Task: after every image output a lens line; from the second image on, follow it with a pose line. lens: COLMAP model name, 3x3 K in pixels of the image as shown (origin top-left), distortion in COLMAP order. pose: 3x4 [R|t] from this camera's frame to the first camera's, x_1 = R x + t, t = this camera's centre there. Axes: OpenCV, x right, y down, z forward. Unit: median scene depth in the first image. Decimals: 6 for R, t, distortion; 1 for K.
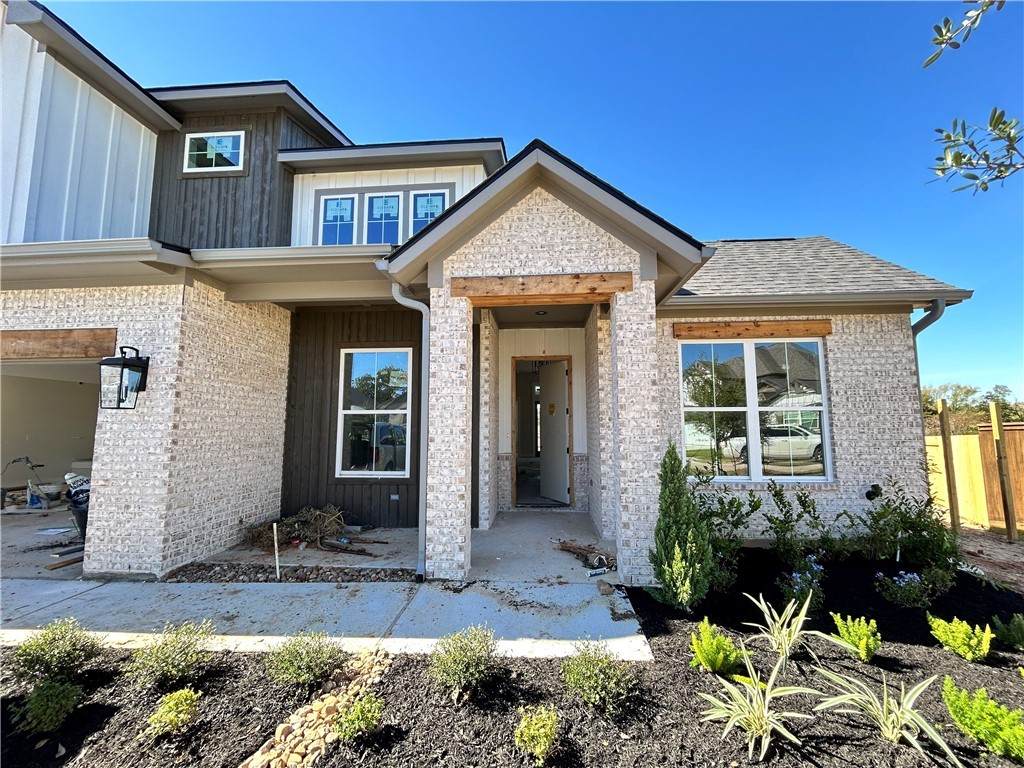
lens RADIAL K [[424.7, 0, 512.0], [0, 424.7, 384.0], [0, 0, 1]] dist [-0.000817, -0.000032]
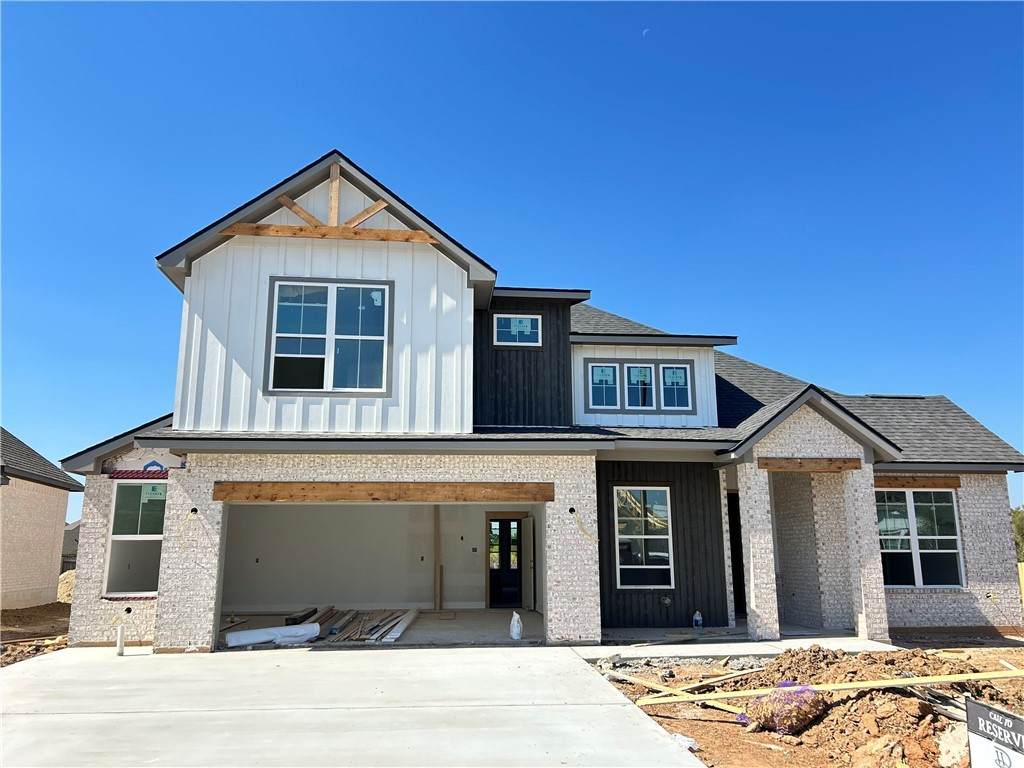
lens RADIAL K [[778.0, 0, 512.0], [0, 778.0, 384.0], [0, 0, 1]] dist [0.089946, -0.125767]
pose [[0.984723, 0.036361, 0.170287, -1.291176], [-0.016797, 0.993230, -0.114946, -0.130962], [-0.173314, 0.110330, 0.978667, -1.492019]]
